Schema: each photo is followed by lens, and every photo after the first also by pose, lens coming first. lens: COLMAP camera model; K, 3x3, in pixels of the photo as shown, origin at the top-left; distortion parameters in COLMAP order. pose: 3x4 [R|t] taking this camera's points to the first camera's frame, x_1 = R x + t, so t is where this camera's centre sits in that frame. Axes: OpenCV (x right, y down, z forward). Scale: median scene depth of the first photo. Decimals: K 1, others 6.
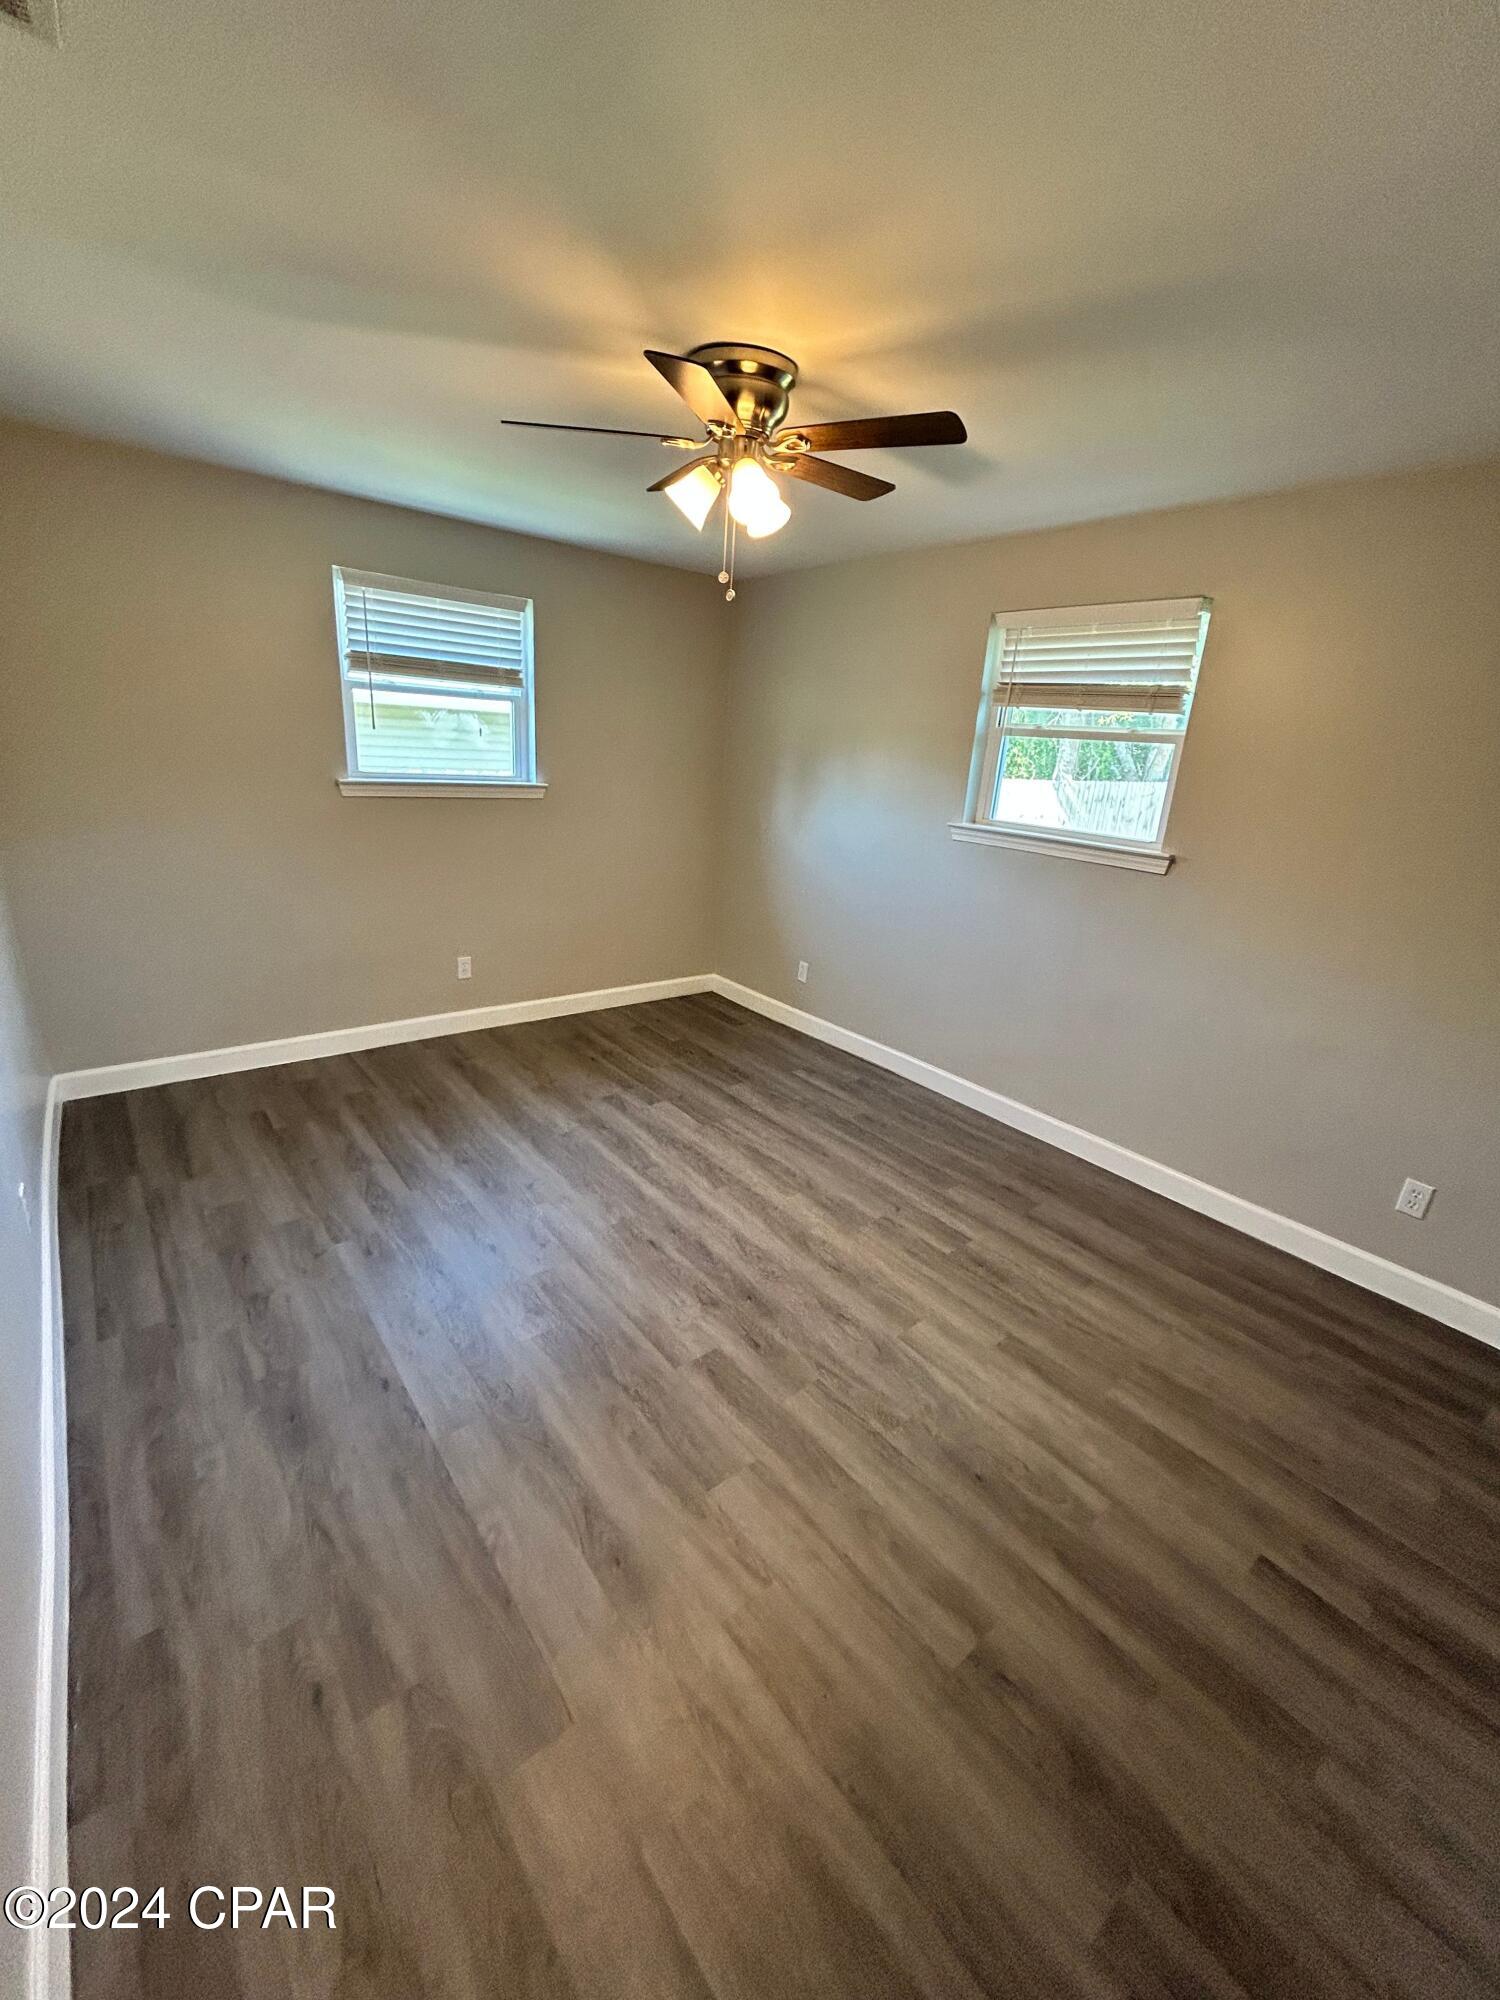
lens RADIAL K [[815.1, 0, 754.2], [0, 815.1, 997.6], [0, 0, 1]] dist [-0.000707, 0.002660]
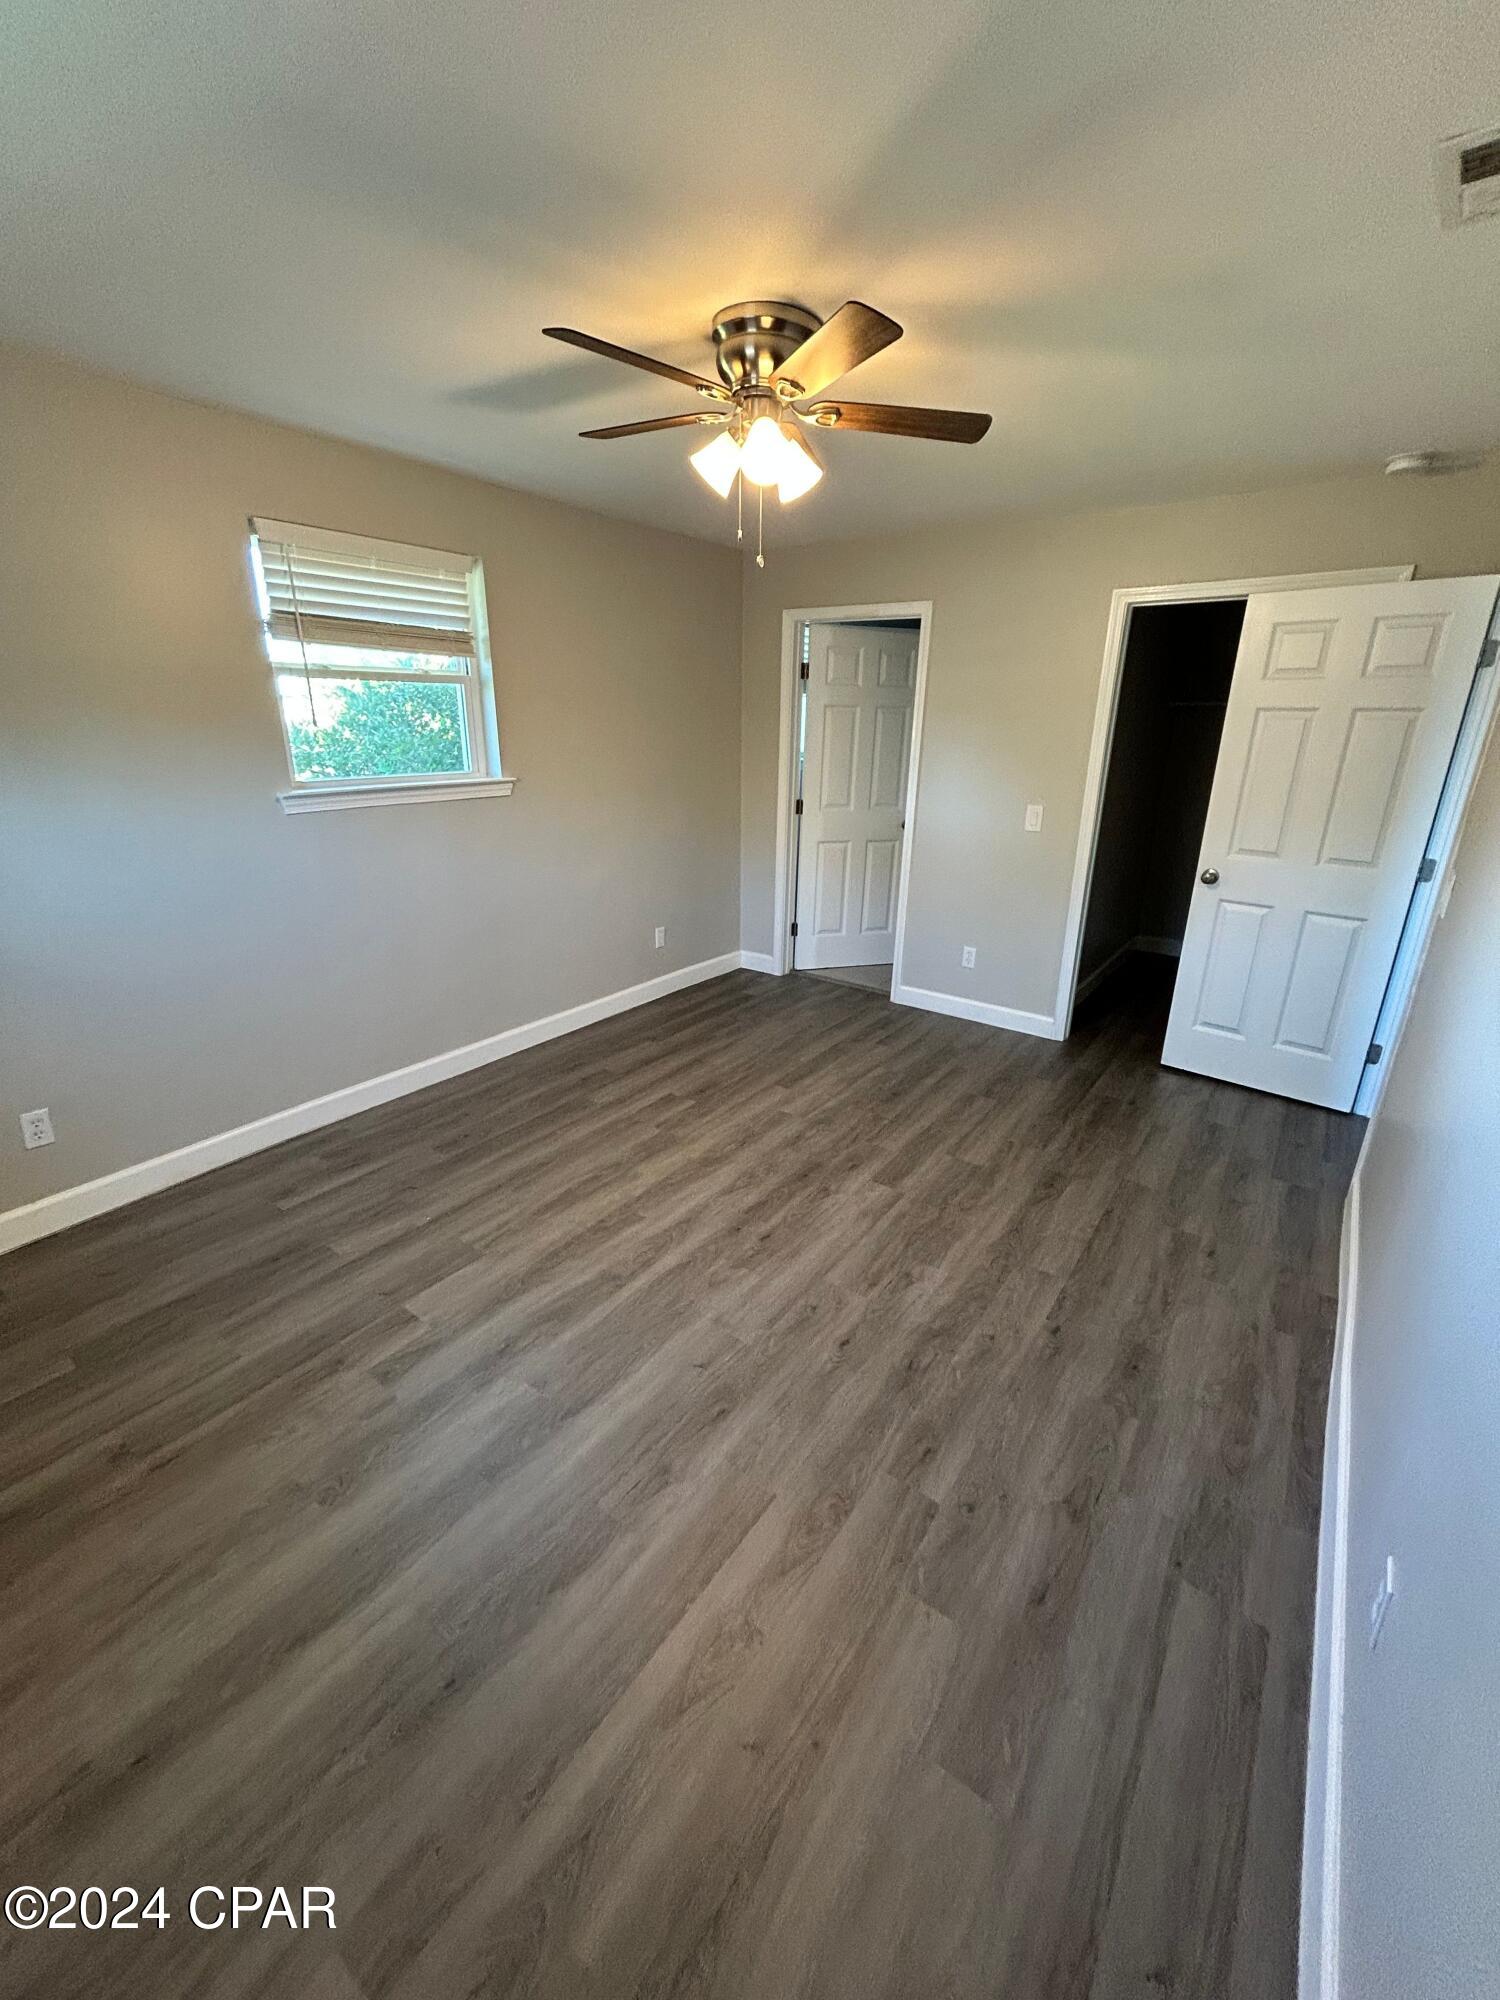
lens RADIAL K [[815.1, 0, 753.4], [0, 815.1, 991.8], [0, 0, 1]] dist [-0.000707, 0.002660]
pose [[-0.259686, -0.376740, 0.889174, -0.796362], [0.264718, 0.857721, 0.440725, -0.346806], [-0.928702, 0.349830, -0.123009, 0.938896]]
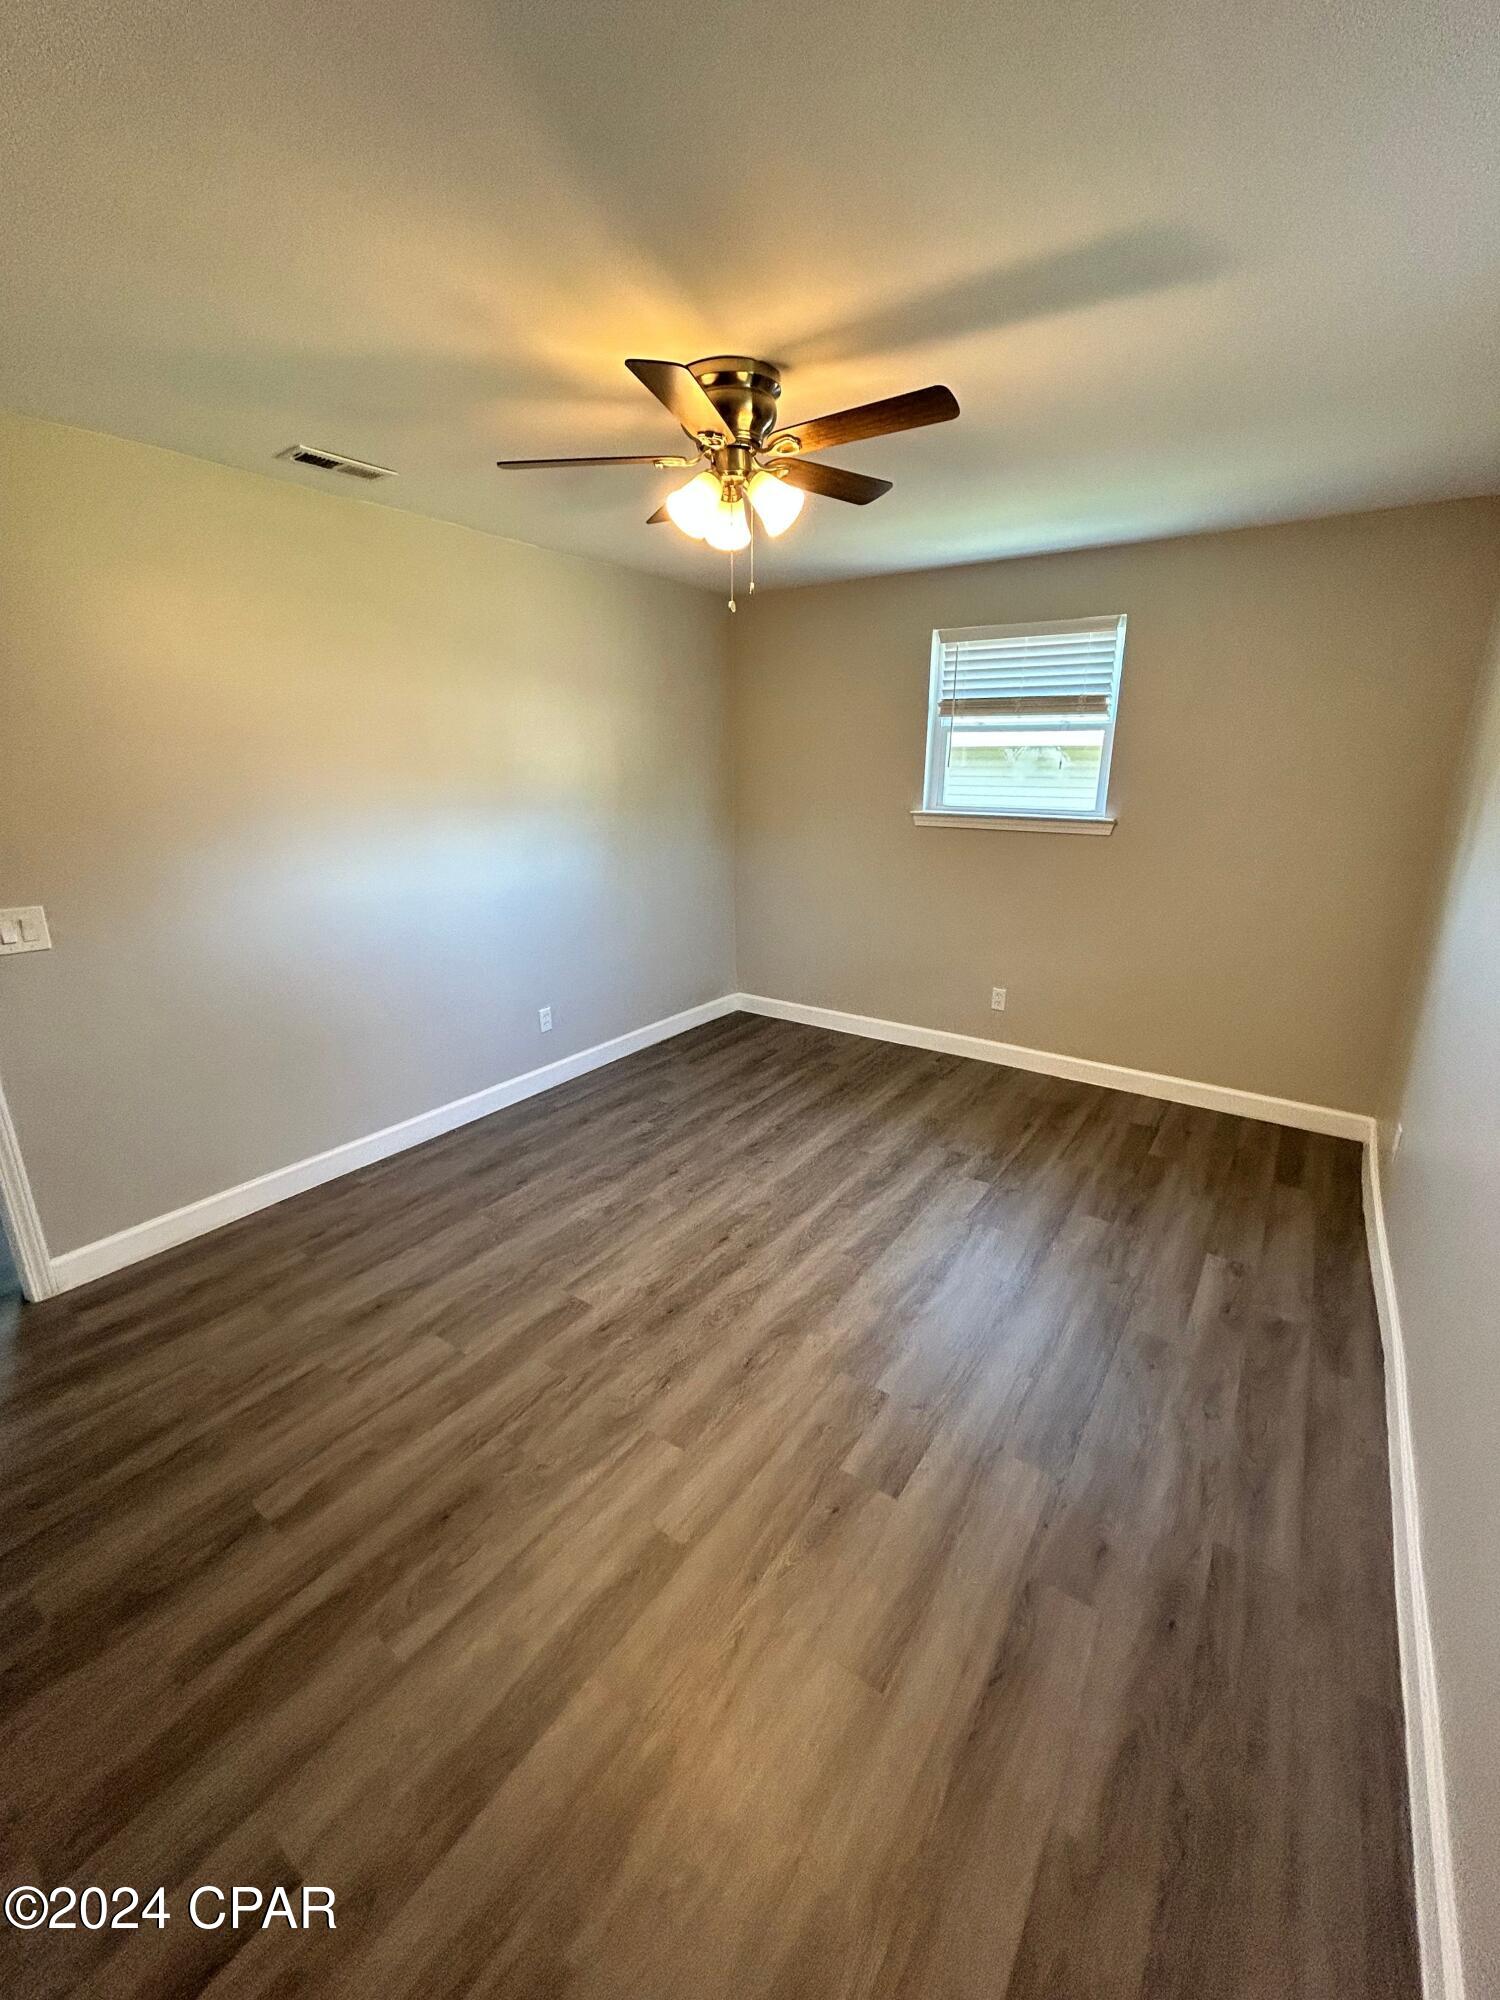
lens RADIAL K [[815.1, 0, 748.7], [0, 815.1, 994.5], [0, 0, 1]] dist [-0.000707, 0.002660]
pose [[0.272150, 0.205891, -0.939970, 0.722734], [-0.275895, 0.952524, 0.128761, -0.124455], [0.921855, 0.224291, 0.316034, 0.576669]]
